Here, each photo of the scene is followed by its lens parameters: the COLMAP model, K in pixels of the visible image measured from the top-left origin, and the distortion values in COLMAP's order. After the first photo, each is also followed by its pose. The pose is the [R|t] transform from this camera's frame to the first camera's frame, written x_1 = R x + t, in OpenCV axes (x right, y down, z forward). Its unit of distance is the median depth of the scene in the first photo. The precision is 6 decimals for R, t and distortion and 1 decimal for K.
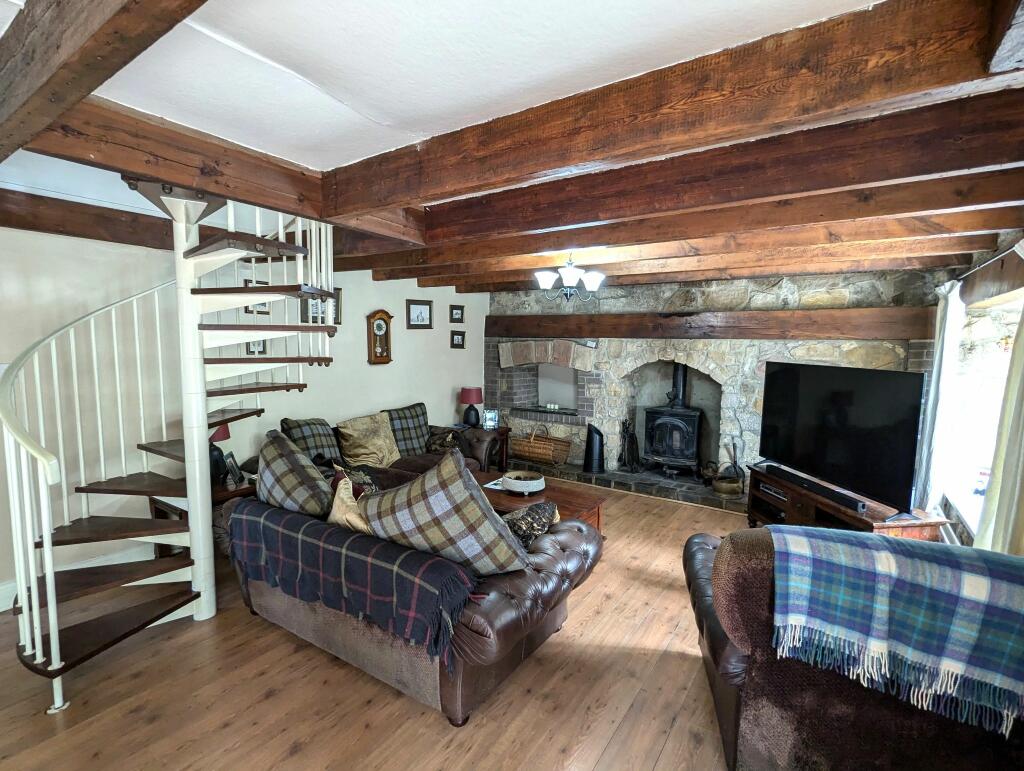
lens RADIAL K [[485.8, 0, 512.0], [0, 485.8, 385.5], [0, 0, 1]] dist [0.002315, 0.000720]
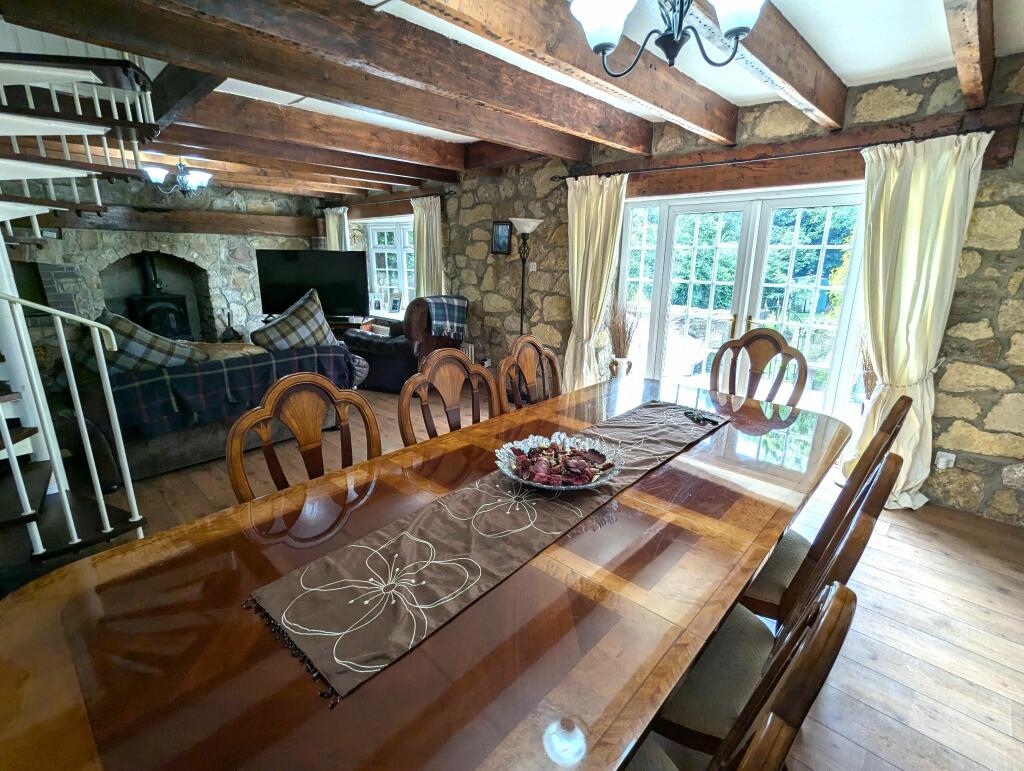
lens RADIAL K [[485.8, 0, 512.0], [0, 485.8, 385.5], [0, 0, 1]] dist [0.002315, 0.000720]
pose [[0.163629, -0.265289, 0.950183, -0.776948], [0.079959, 0.963562, 0.255255, 0.030500], [-0.983276, 0.034208, 0.178879, -0.025778]]
